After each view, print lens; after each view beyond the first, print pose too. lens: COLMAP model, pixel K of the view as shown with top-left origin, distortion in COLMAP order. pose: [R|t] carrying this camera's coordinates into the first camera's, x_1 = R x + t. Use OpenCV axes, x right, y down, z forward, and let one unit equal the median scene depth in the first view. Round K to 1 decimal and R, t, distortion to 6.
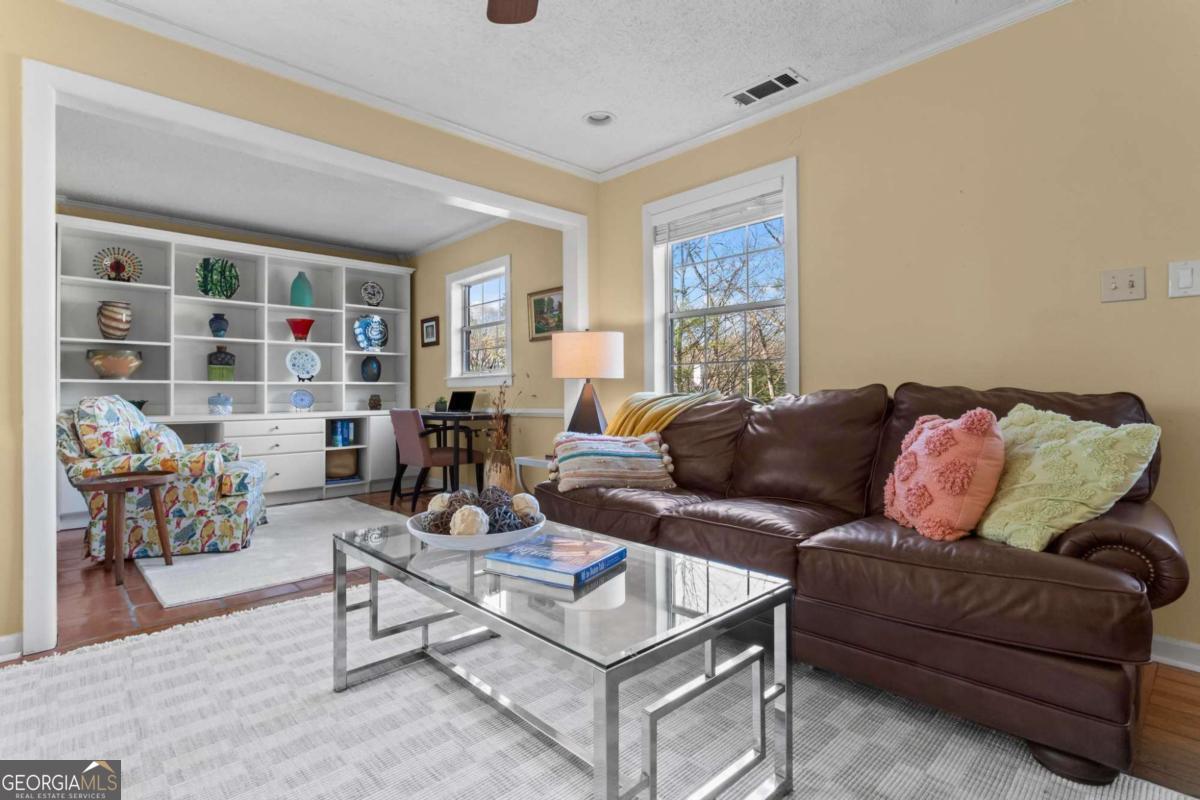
lens RADIAL K [[583.2, 0, 590.7], [0, 583.2, 385.9], [0, 0, 1]] dist [0.002518, 0.001078]
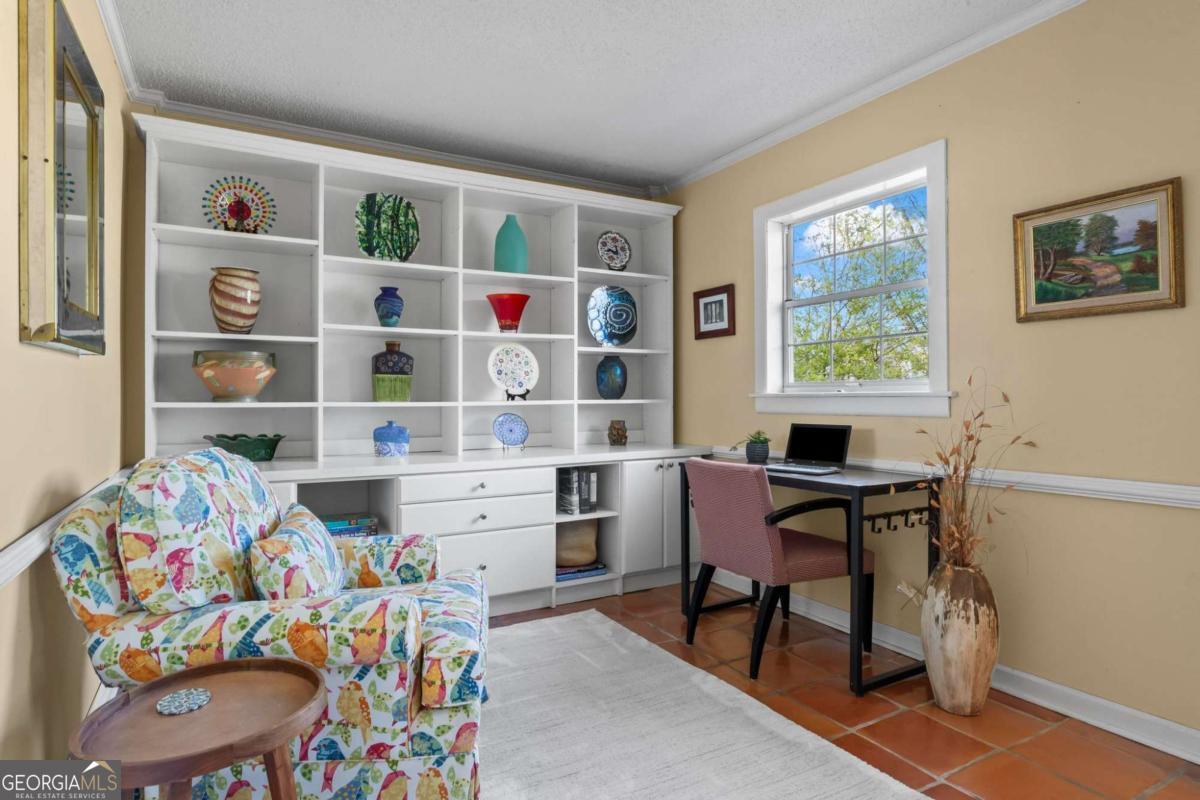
lens RADIAL K [[654.0, 0, 586.0], [0, 654.0, 392.3], [0, 0, 1]] dist [-0.002384, 0.000511]
pose [[0.970127, 0.005122, -0.242544, -0.317700], [-0.001996, 0.999912, 0.013132, -0.029369], [0.242590, -0.012255, 0.970052, 0.454828]]
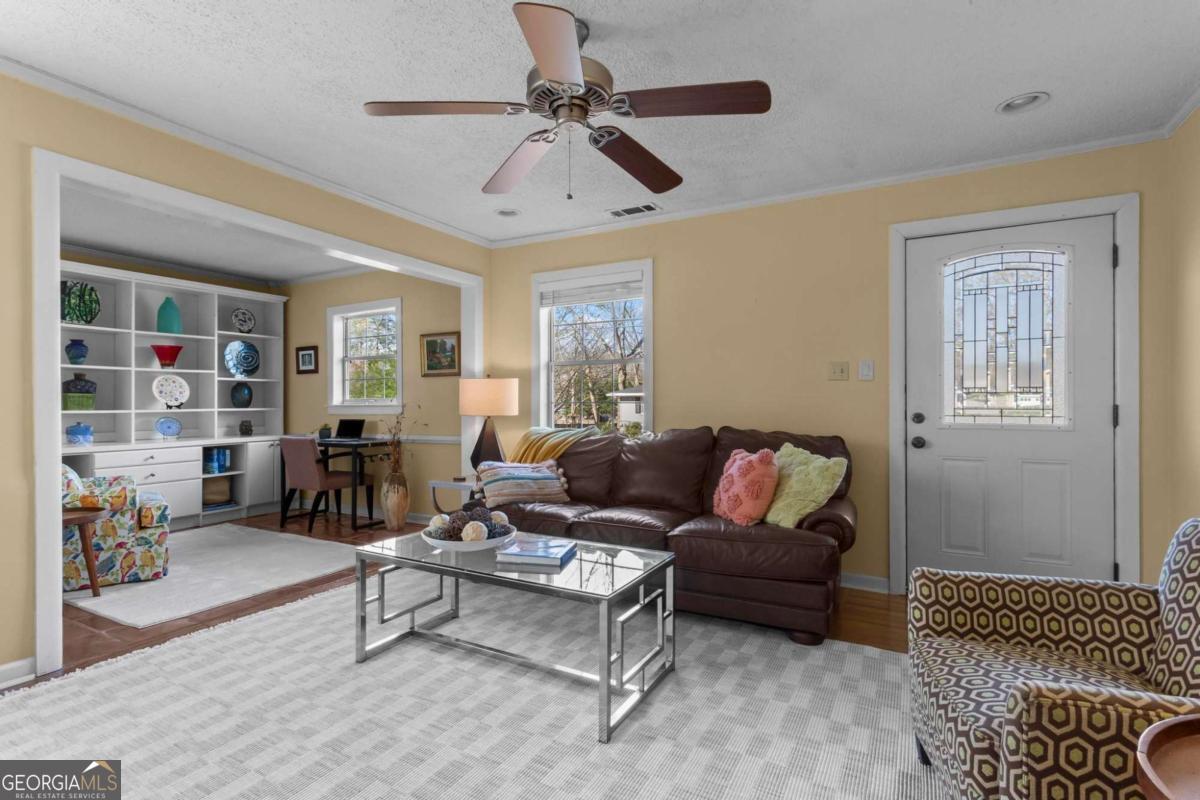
lens RADIAL K [[579.8, 0, 594.9], [0, 579.8, 400.9], [0, 0, 1]] dist [-0.000605, 0.001342]
pose [[0.952404, 0.005453, 0.304791, -0.133422], [-0.008849, 0.999913, 0.009763, -0.044940], [-0.304712, -0.011996, 0.952369, -0.187436]]
